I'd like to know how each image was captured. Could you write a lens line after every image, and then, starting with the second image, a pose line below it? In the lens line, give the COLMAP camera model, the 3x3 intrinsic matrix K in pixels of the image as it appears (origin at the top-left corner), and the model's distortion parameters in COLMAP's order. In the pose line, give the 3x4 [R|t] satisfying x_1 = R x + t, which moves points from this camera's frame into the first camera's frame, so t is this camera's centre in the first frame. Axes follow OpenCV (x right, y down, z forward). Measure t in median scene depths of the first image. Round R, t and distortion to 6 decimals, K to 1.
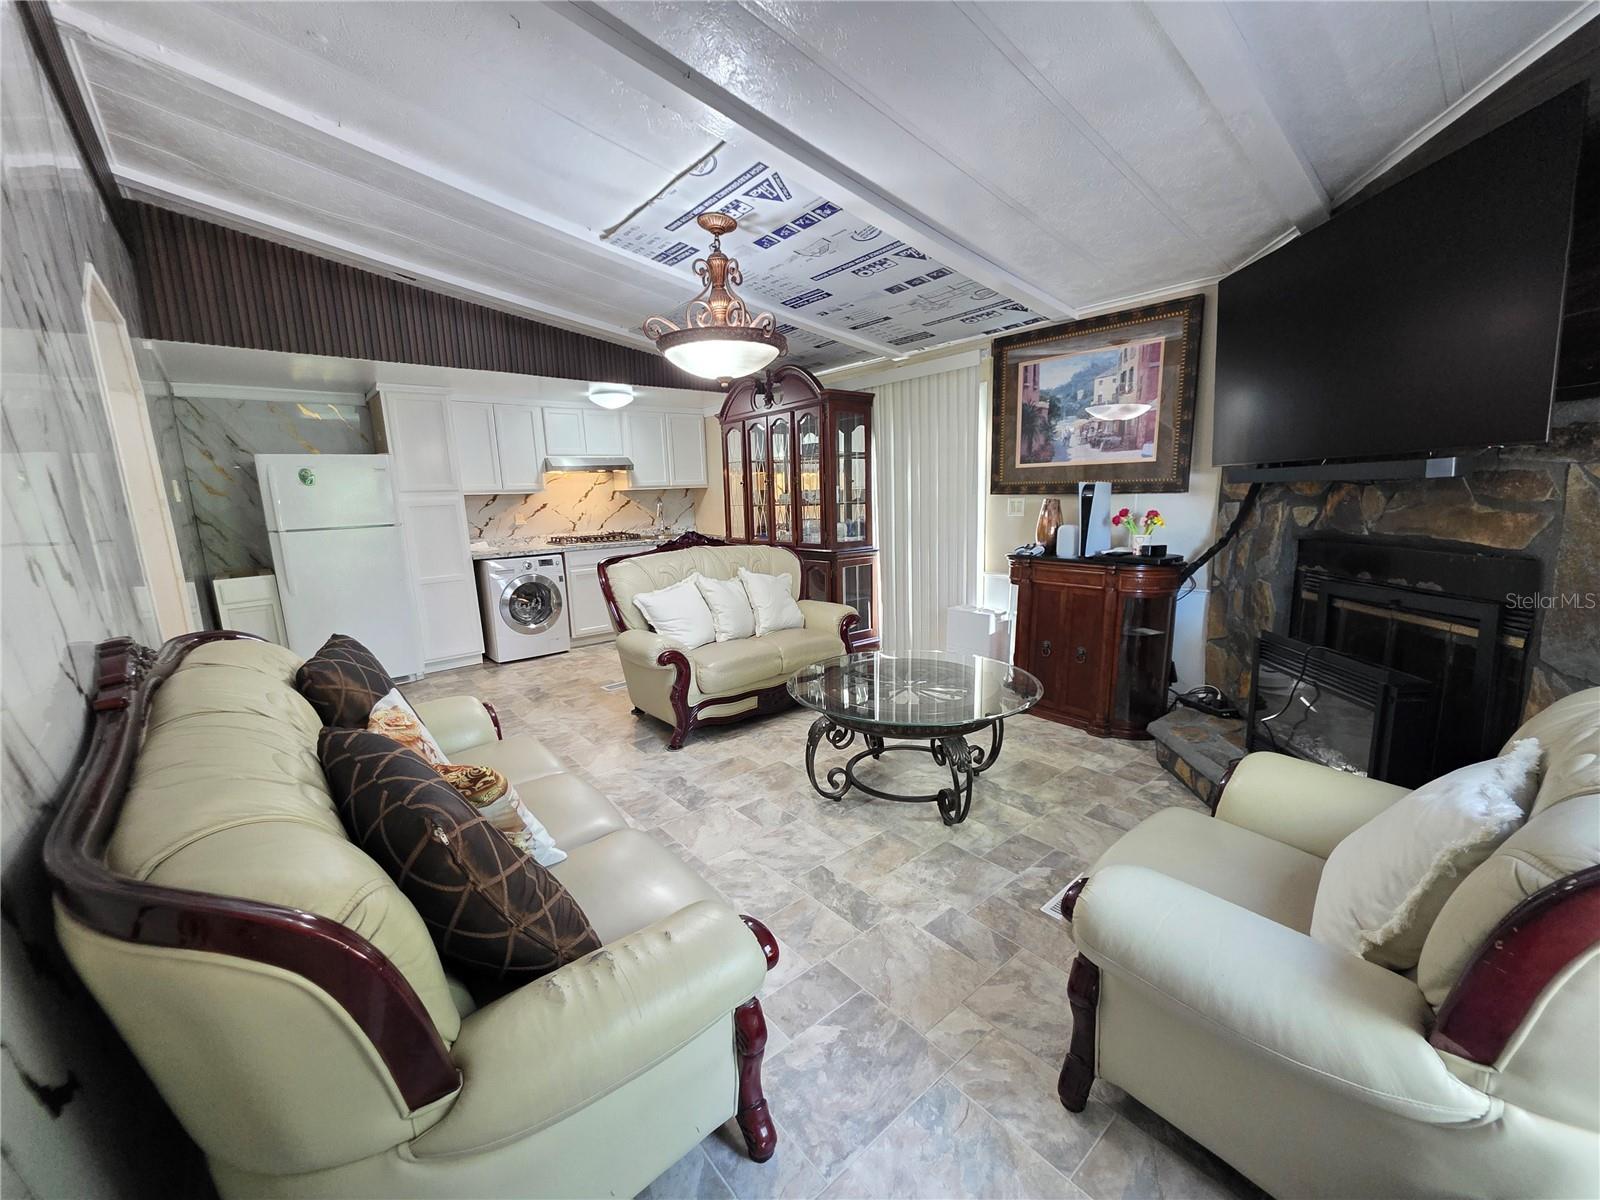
lens RADIAL K [[639.5, 0, 798.9], [0, 639.5, 610.7], [0, 0, 1]] dist [0.002786, -0.000967]
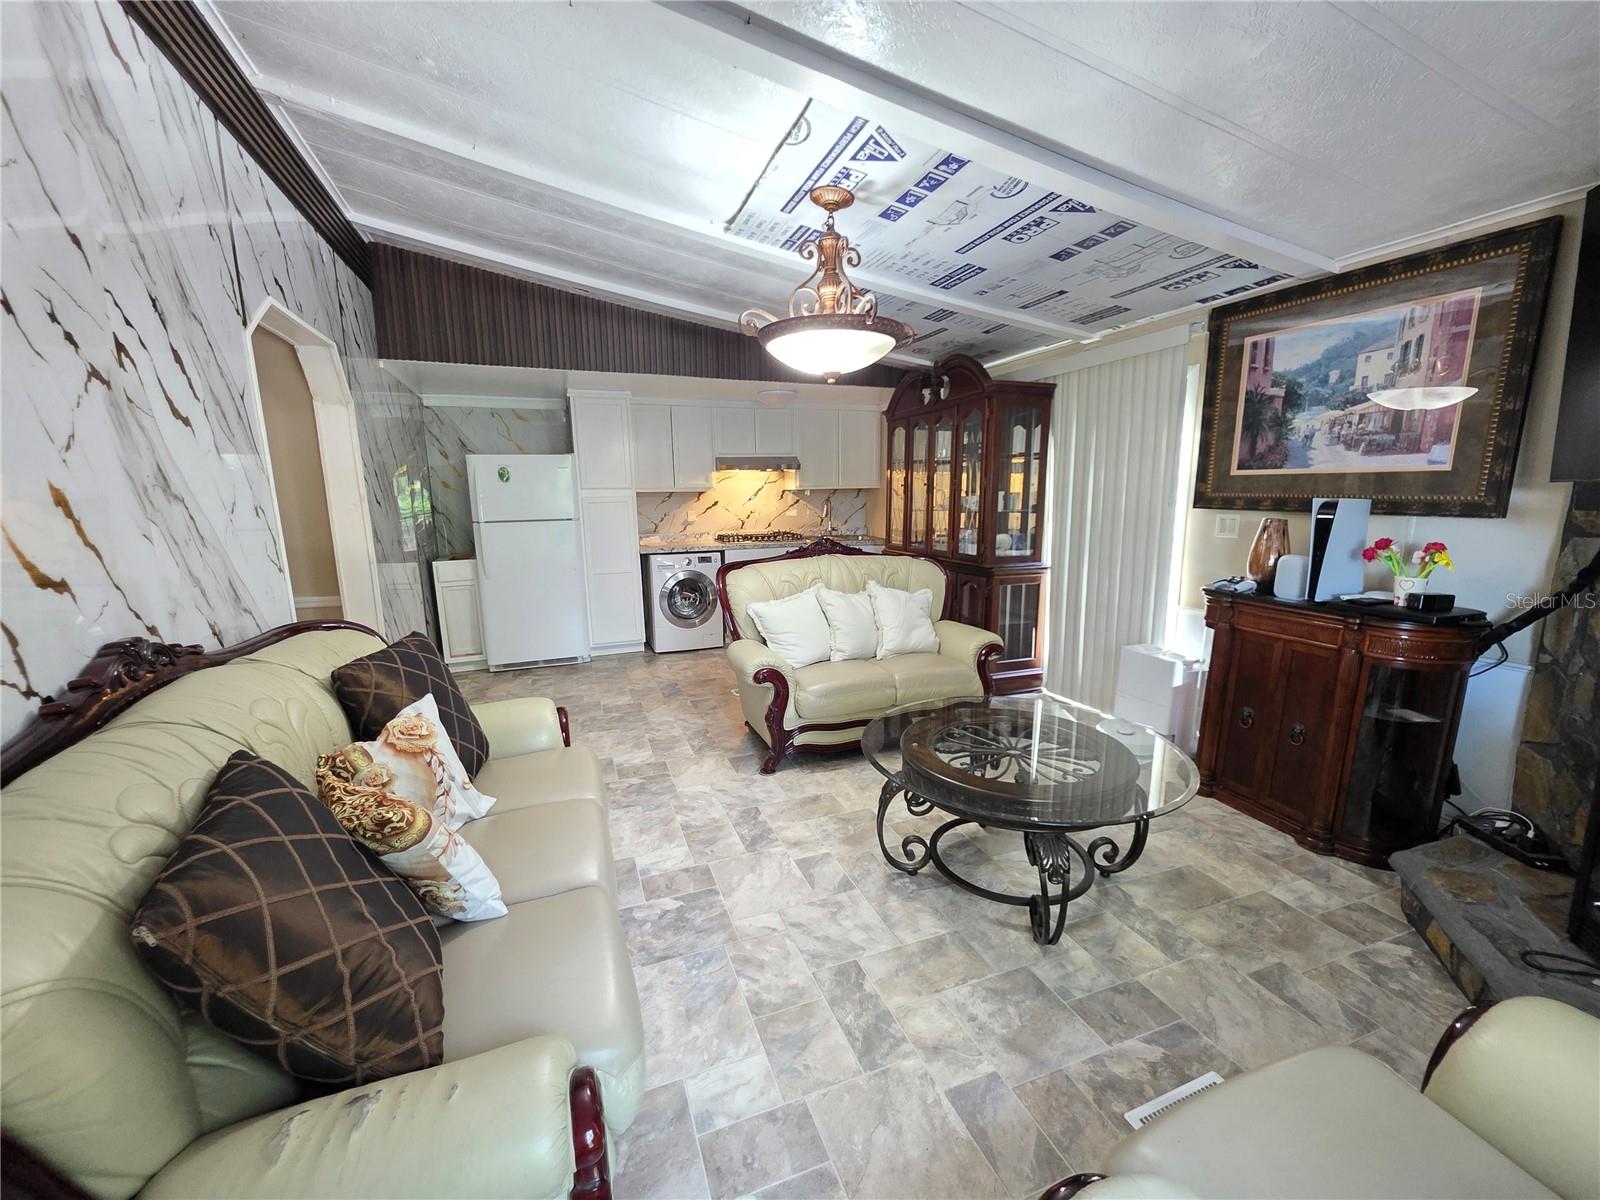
lens RADIAL K [[639.5, 0, 799.9], [0, 639.5, 608.3], [0, 0, 1]] dist [0.002786, -0.000967]
pose [[0.943223, 0.080148, -0.322345, 0.132319], [-0.078730, 0.996743, 0.017458, -0.043229], [0.322695, 0.008912, 0.946461, 0.126524]]
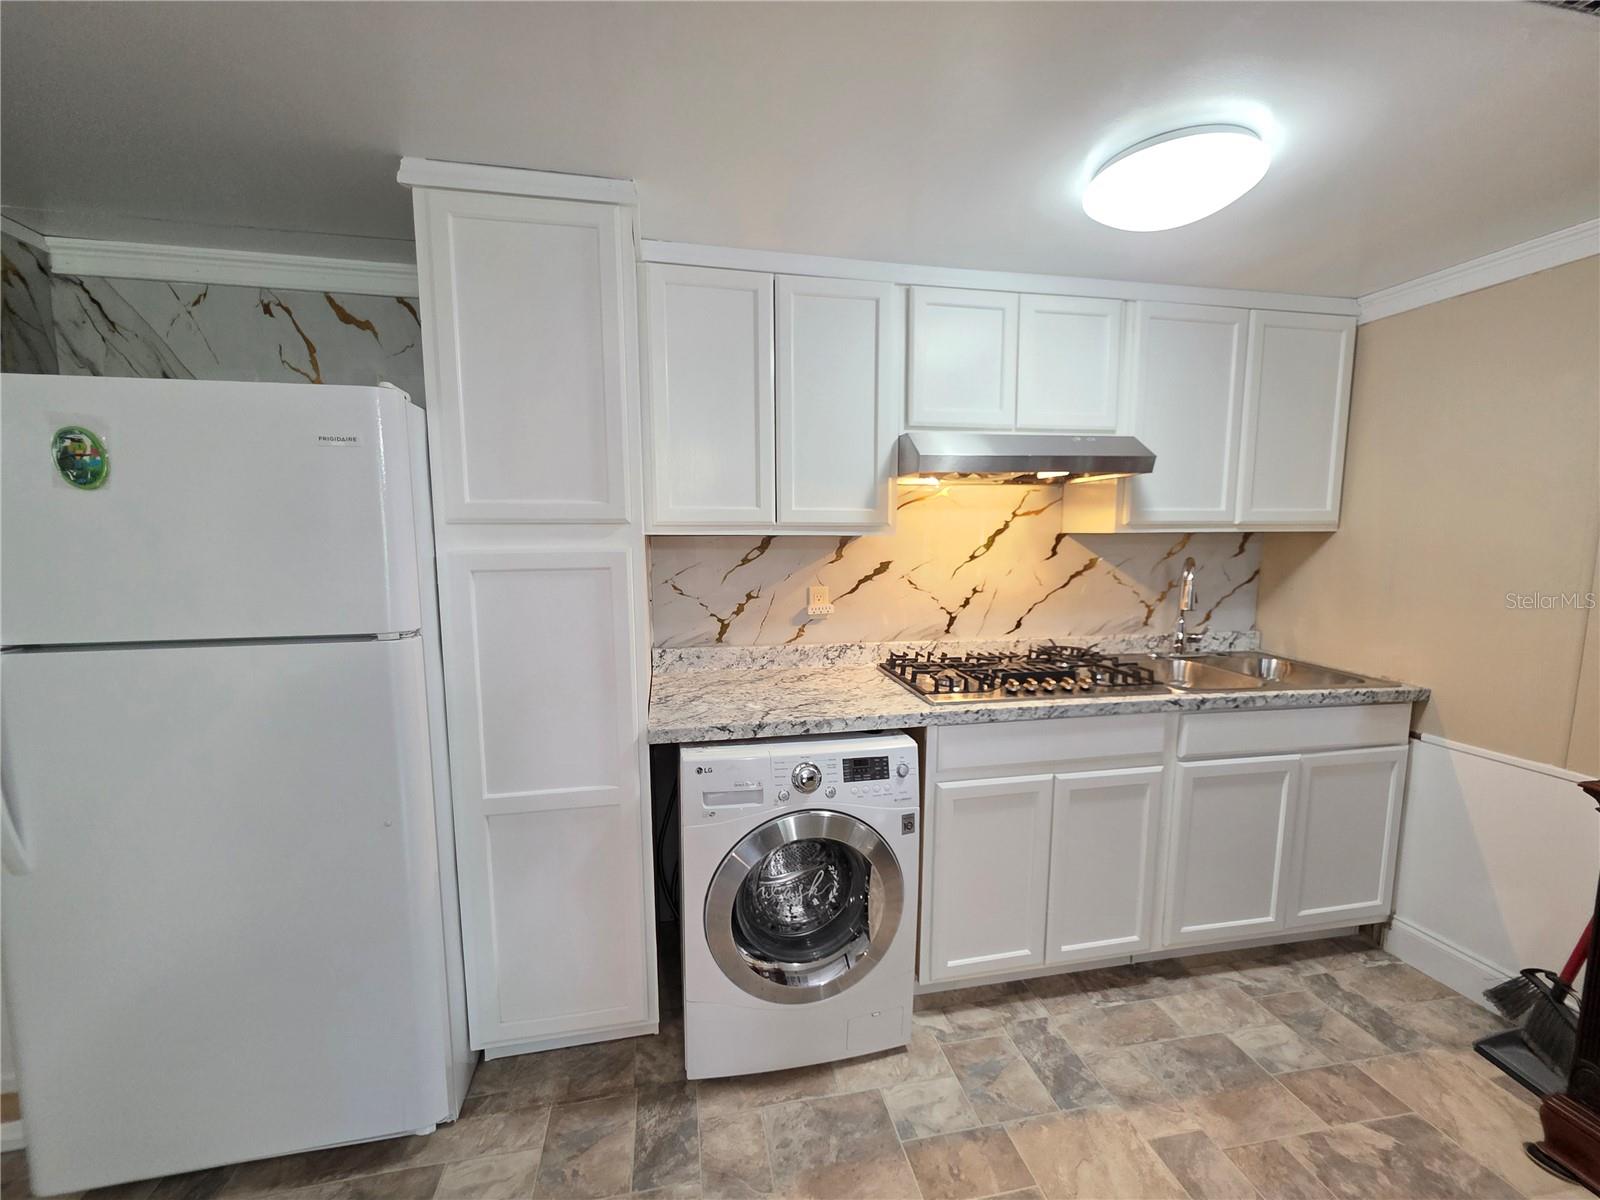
lens RADIAL K [[639.5, 0, 798.3], [0, 639.5, 605.8], [0, 0, 1]] dist [0.002786, -0.000967]
pose [[0.874226, 0.084708, -0.478073, -0.452746], [-0.115997, 0.992588, -0.036244, -0.213539], [0.471460, 0.087141, 0.877572, 1.130290]]
